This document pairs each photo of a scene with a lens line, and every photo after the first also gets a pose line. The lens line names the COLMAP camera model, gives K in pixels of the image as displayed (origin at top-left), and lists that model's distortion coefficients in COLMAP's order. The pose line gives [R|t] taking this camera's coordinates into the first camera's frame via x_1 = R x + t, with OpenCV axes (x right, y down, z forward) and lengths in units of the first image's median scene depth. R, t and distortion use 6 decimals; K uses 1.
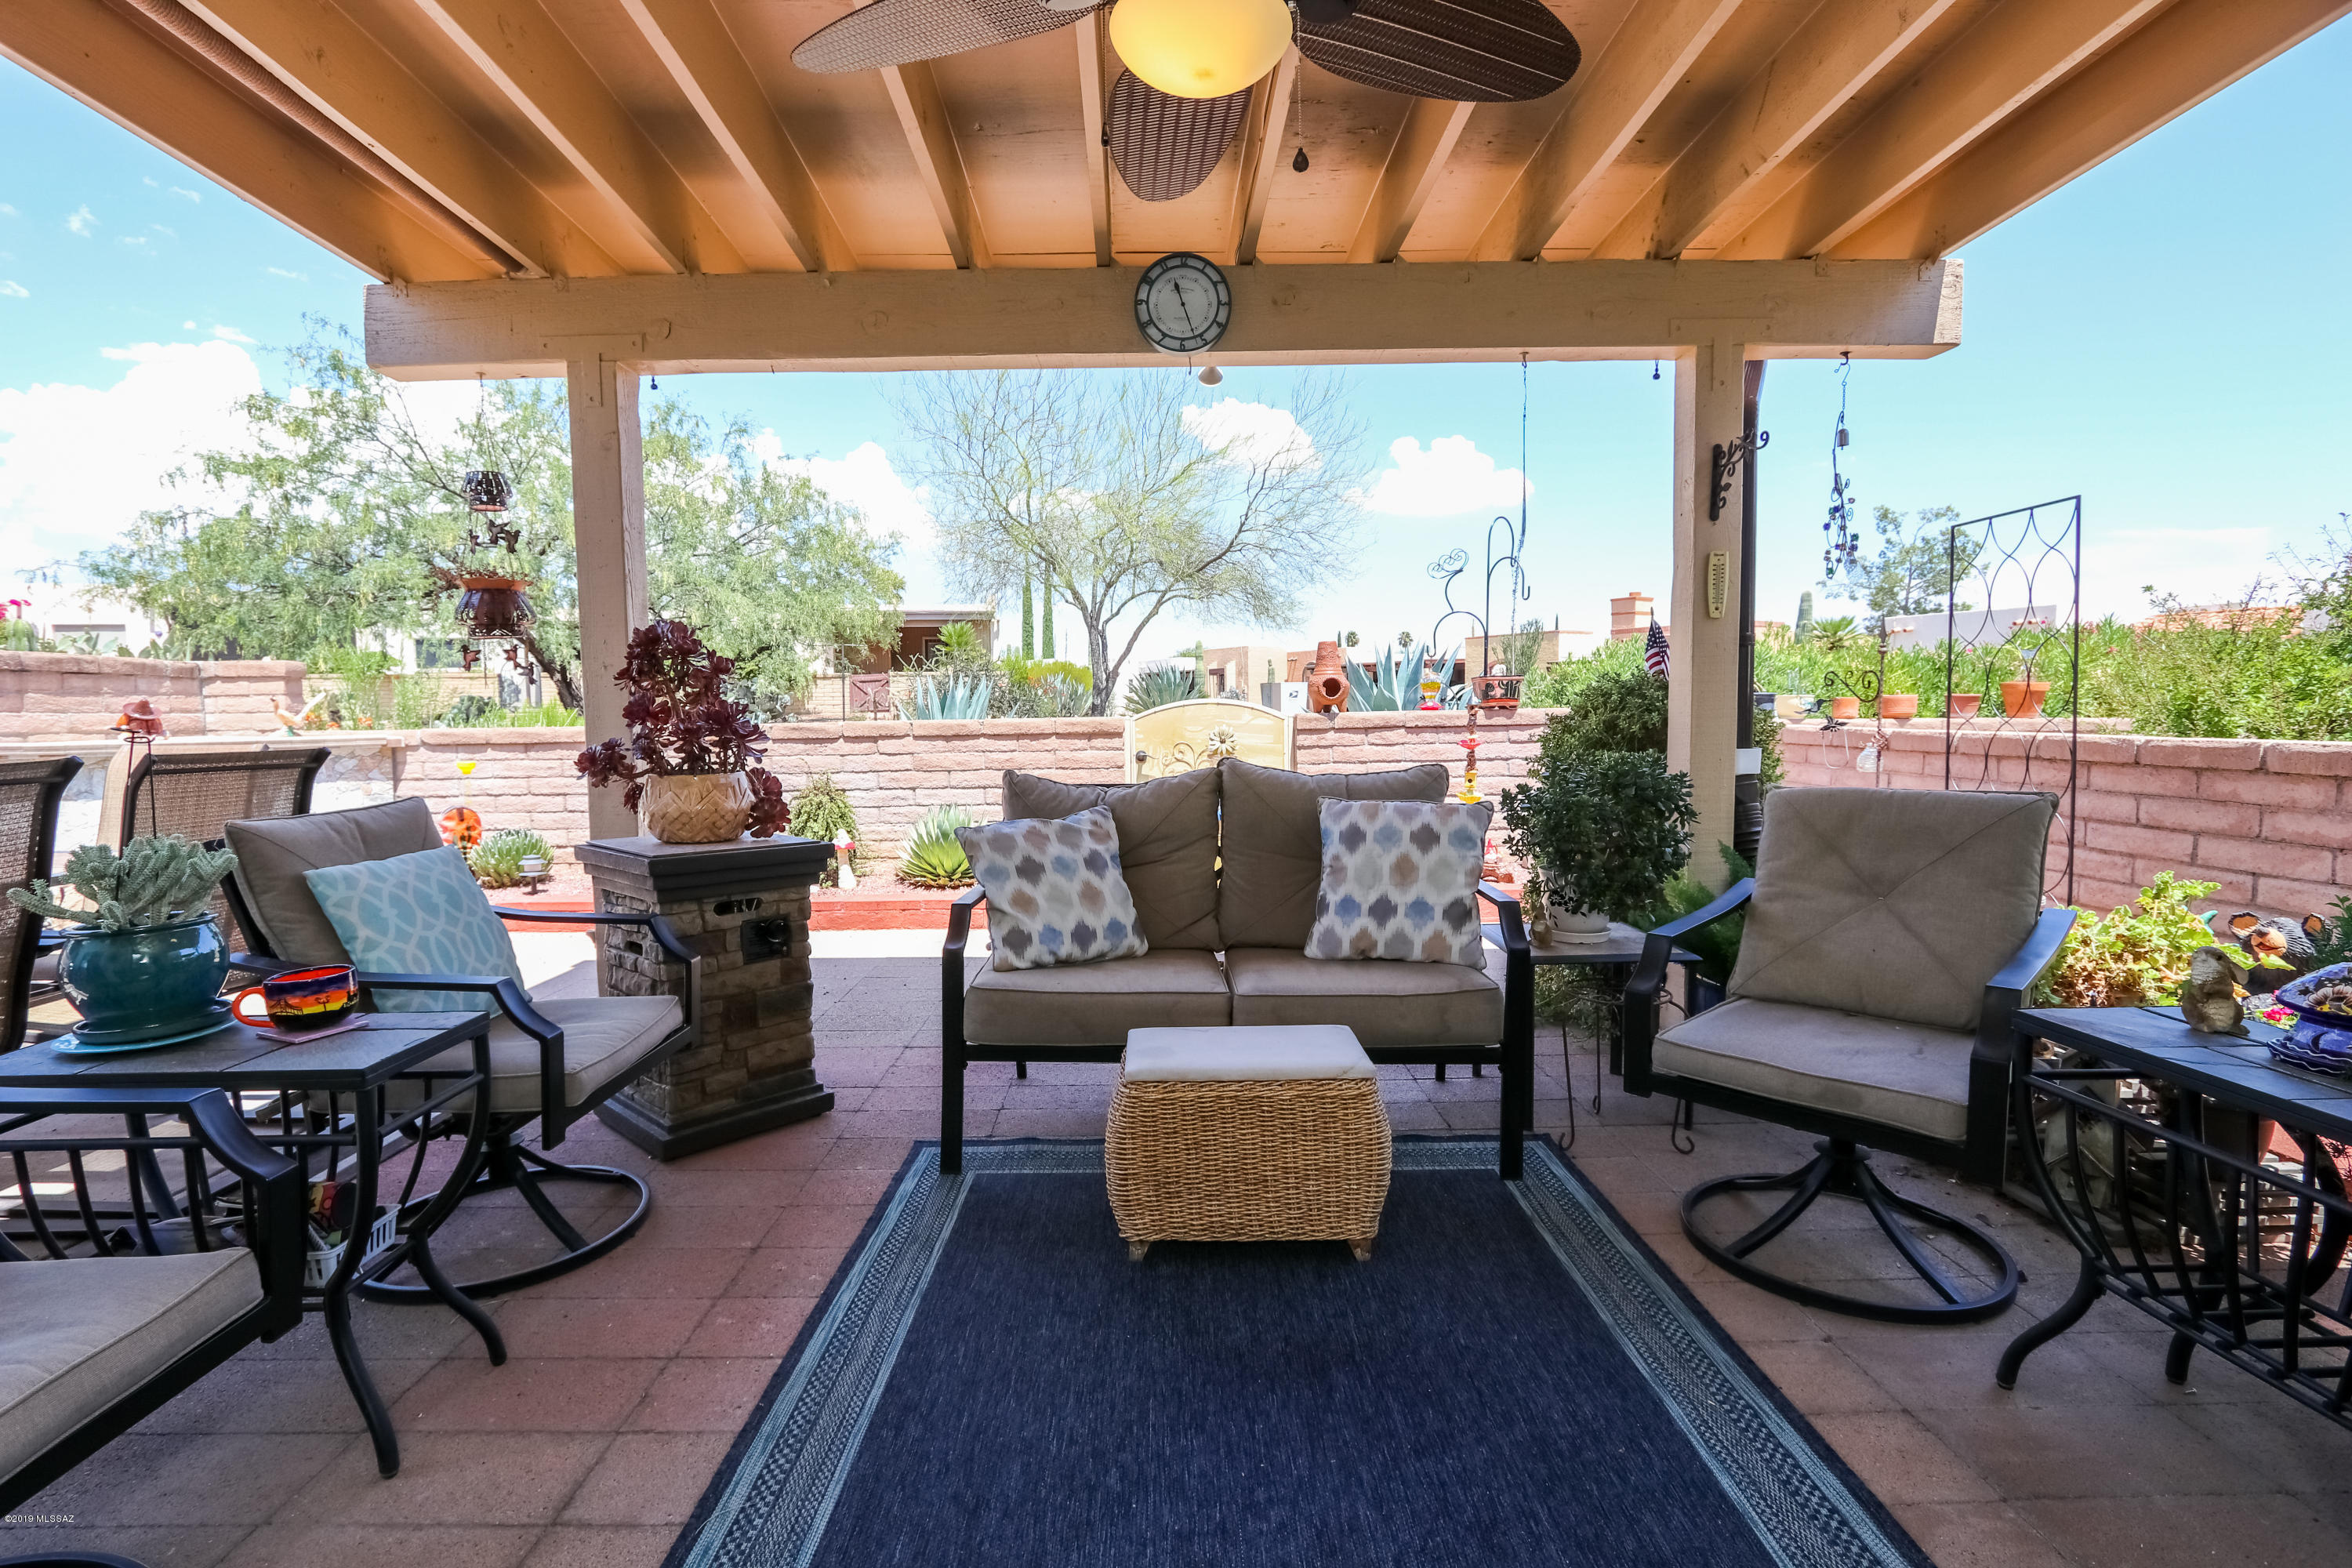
lens RADIAL K [[1073.9, 0, 1158.3], [0, 1073.9, 790.8], [0, 0, 1]] dist [-0.015977, -0.001062]
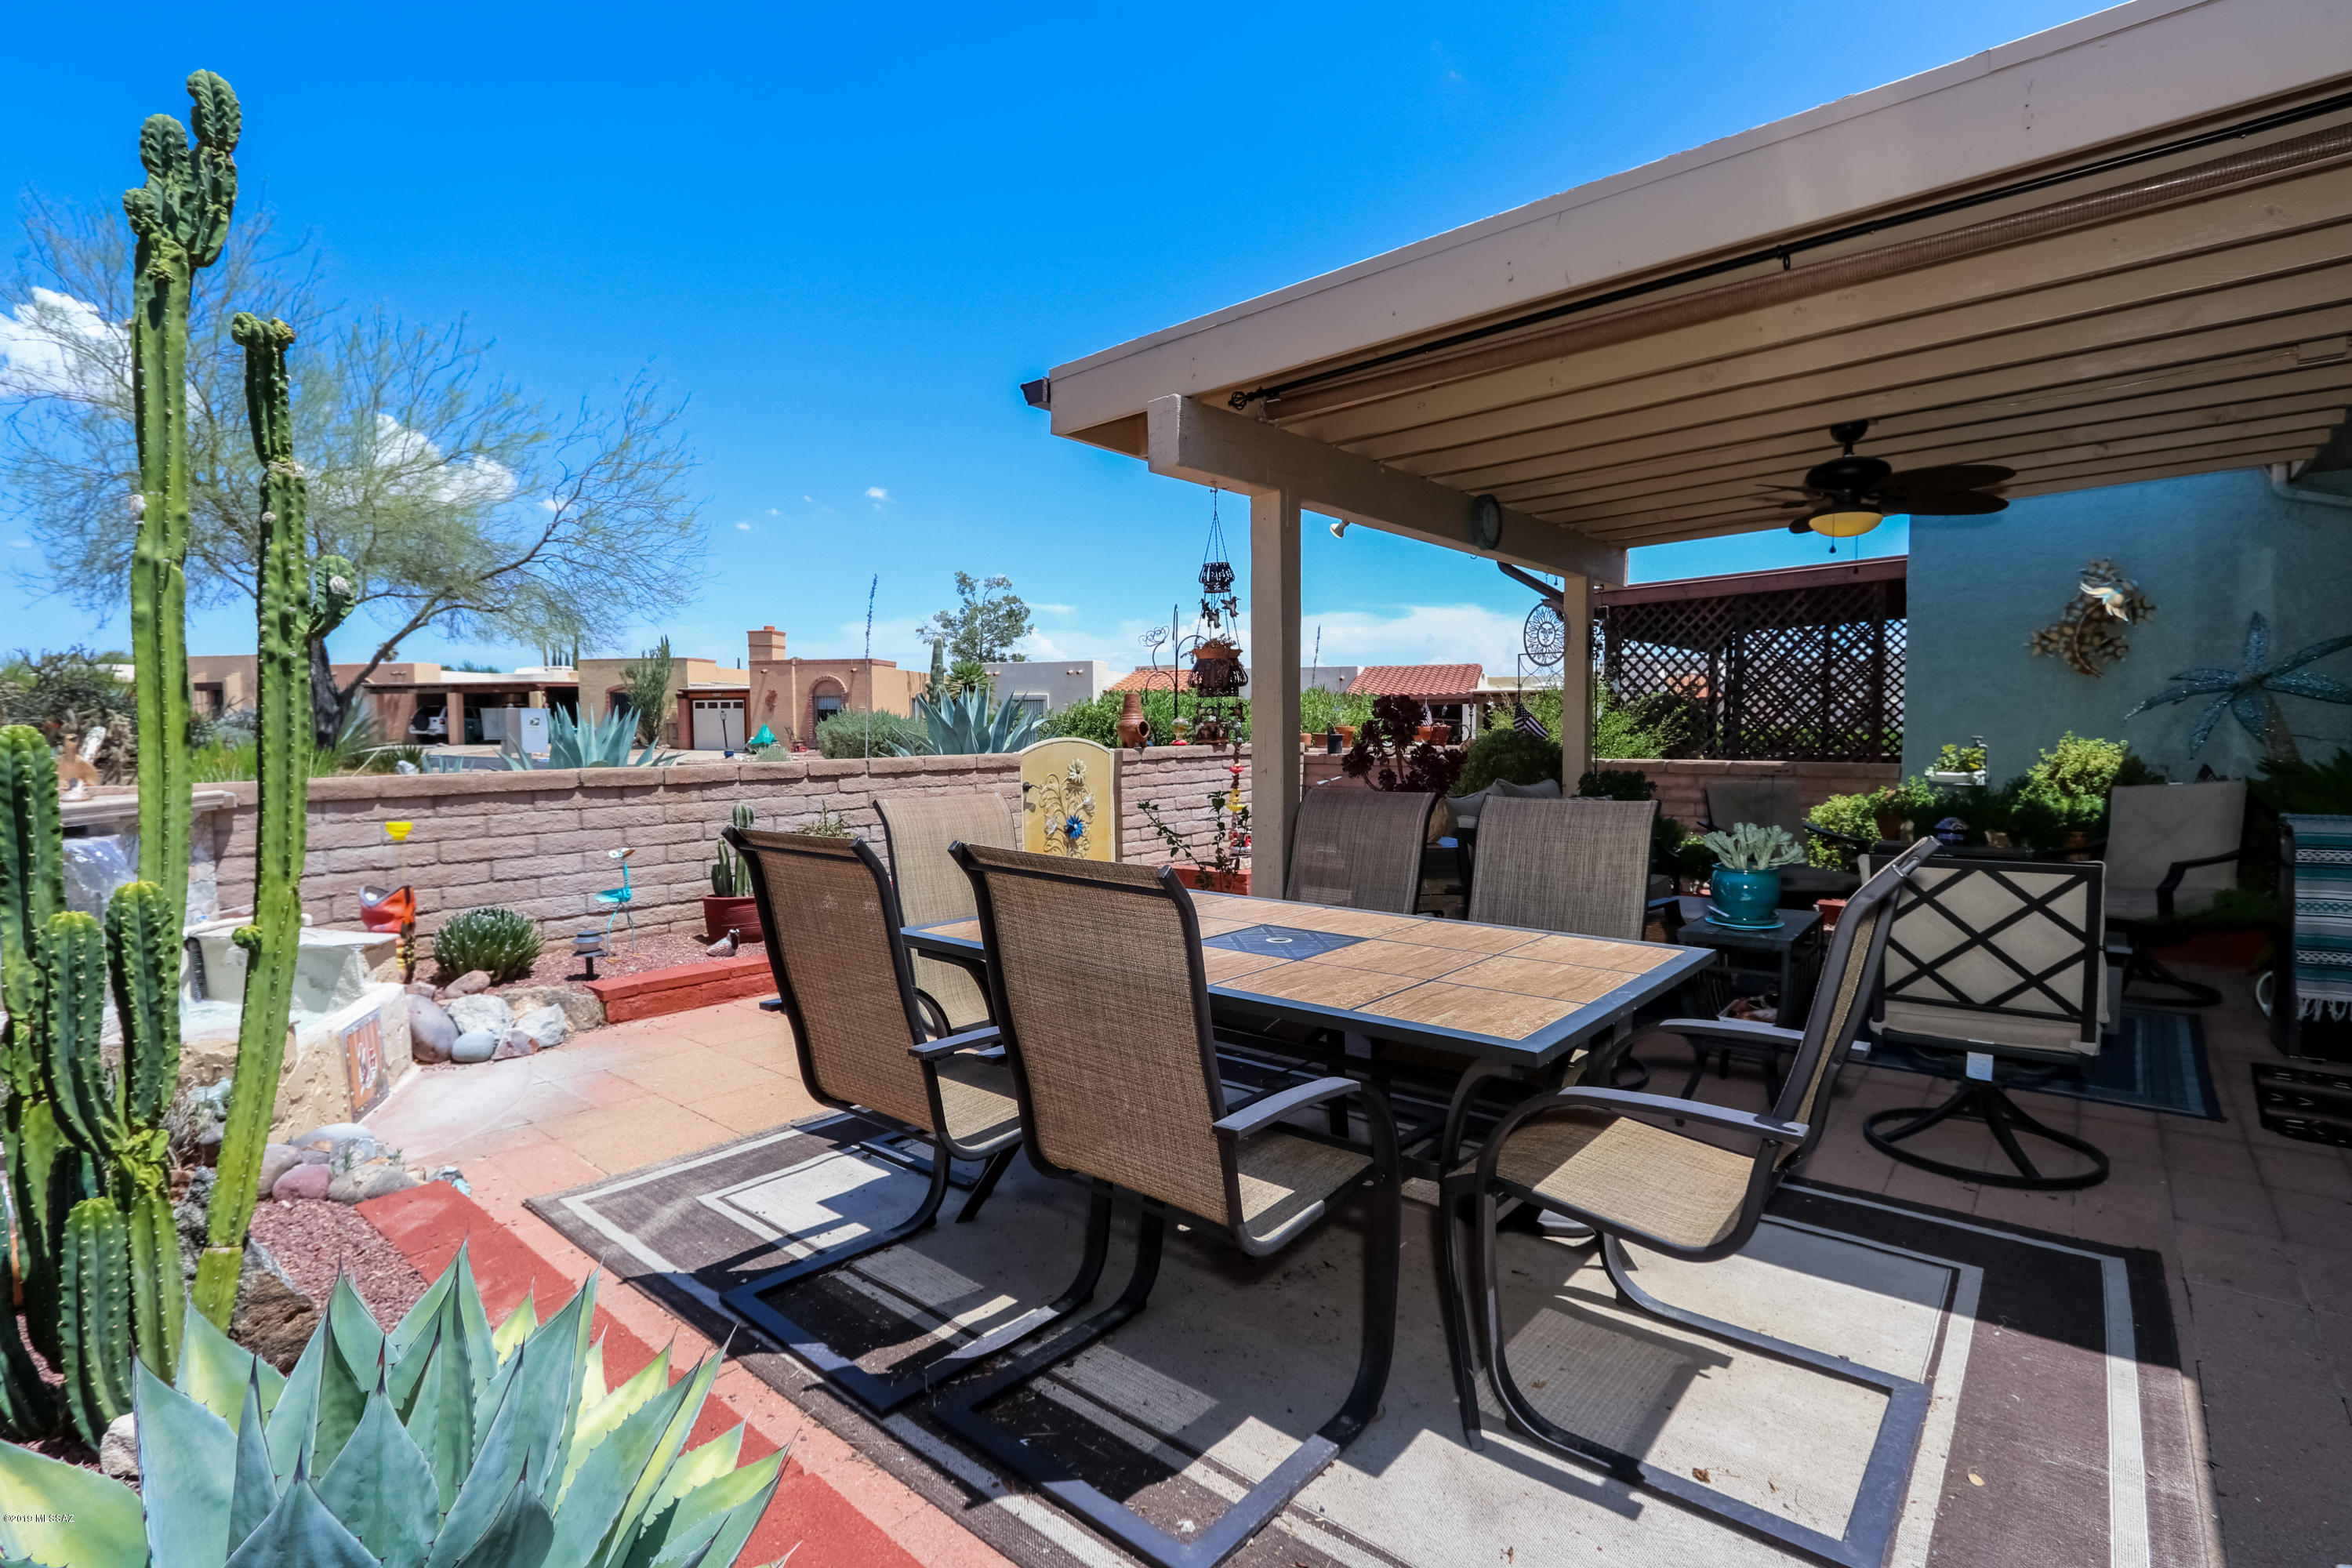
lens RADIAL K [[1086.9, 0, 1144.9], [0, 1086.9, 794.2], [0, 0, 1]] dist [-0.017045, 0.000961]
pose [[0.662683, -0.037720, 0.747949, -0.849874], [0.053858, 0.998545, 0.002639, -0.021118], [-0.746961, 0.038534, 0.663751, 0.127374]]
